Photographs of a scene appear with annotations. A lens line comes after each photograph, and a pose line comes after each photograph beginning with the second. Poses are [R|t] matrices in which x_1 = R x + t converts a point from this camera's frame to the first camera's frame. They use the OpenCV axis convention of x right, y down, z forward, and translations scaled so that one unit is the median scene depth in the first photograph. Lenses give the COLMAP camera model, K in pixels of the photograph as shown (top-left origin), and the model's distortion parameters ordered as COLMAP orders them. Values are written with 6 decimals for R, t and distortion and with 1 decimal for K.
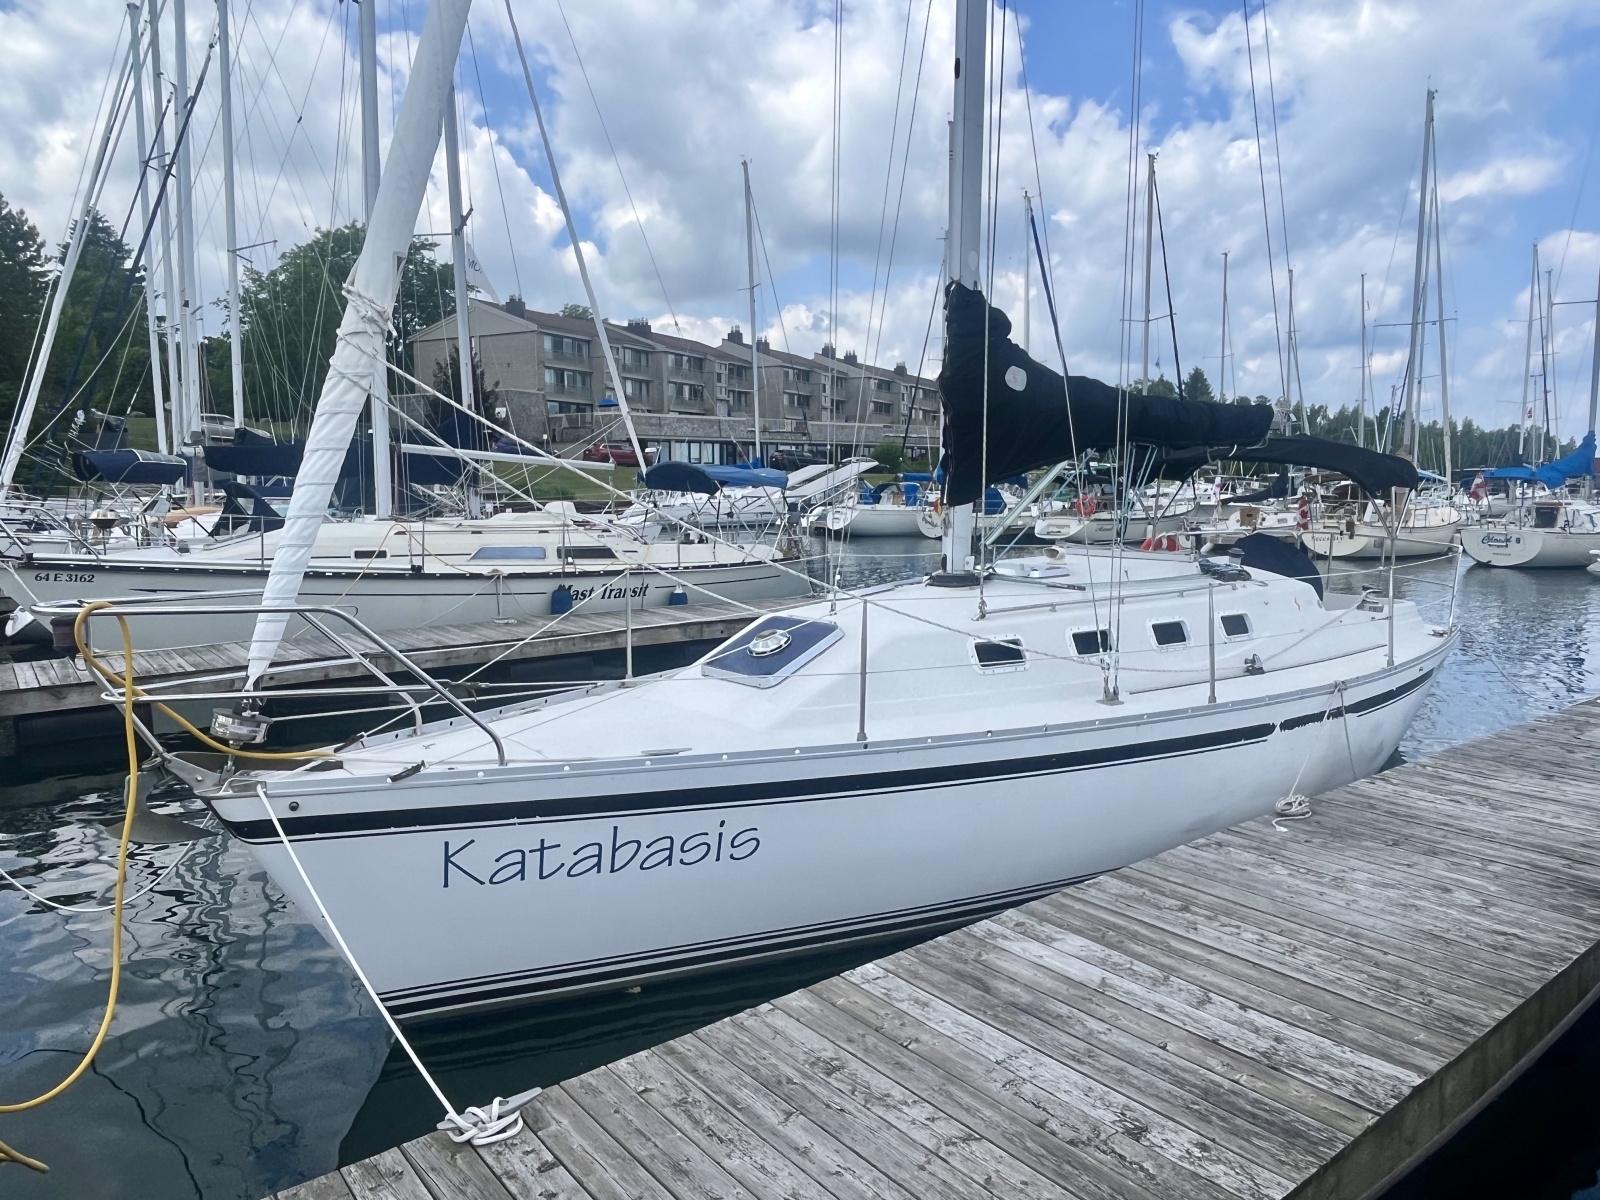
lens RADIAL K [[1076.3, 0, 804.8], [0, 1076.3, 598.3], [0, 0, 1]] dist [-0.004475, 0.000551]
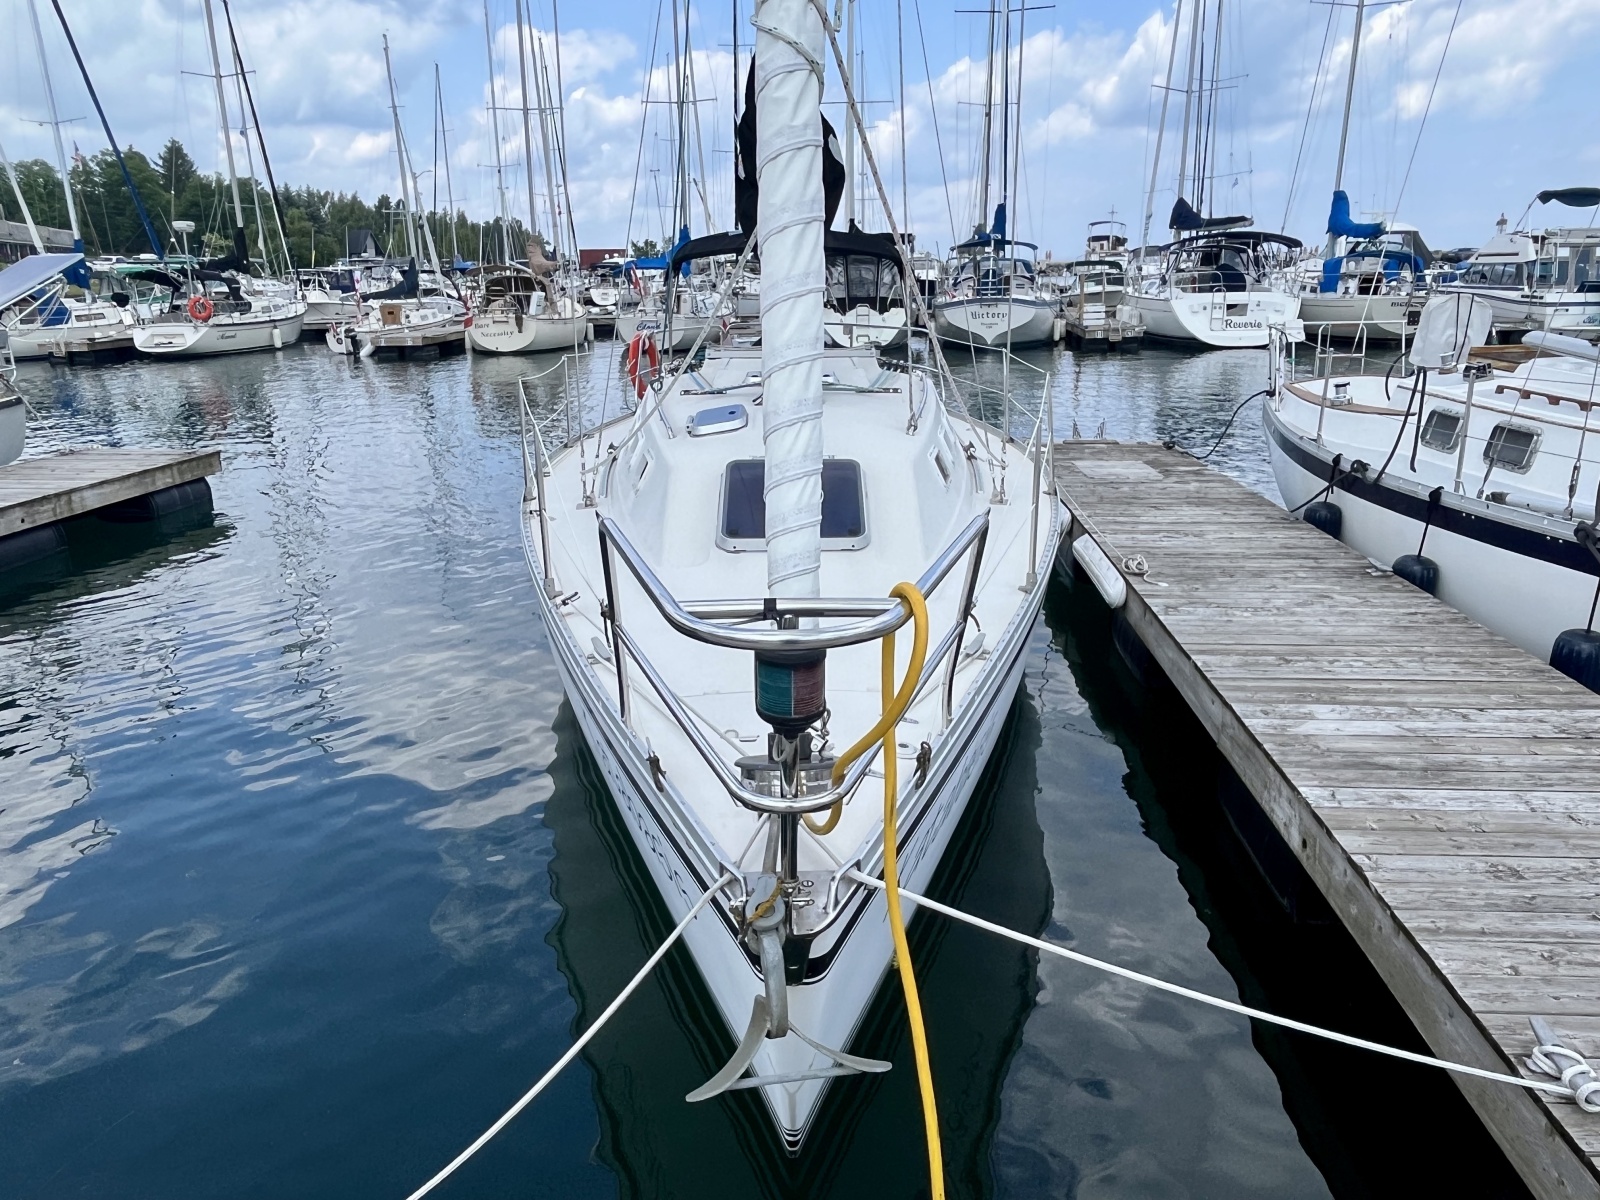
lens RADIAL K [[1125.0, 0, 796.6], [0, 1125.0, 607.6], [0, 0, 1]] dist [-0.002956, -0.006203]
pose [[0.665705, -0.223095, 0.712085, -0.822577], [0.092902, 0.971617, 0.217555, -0.069714], [-0.740409, -0.078673, 0.667536, 0.602212]]
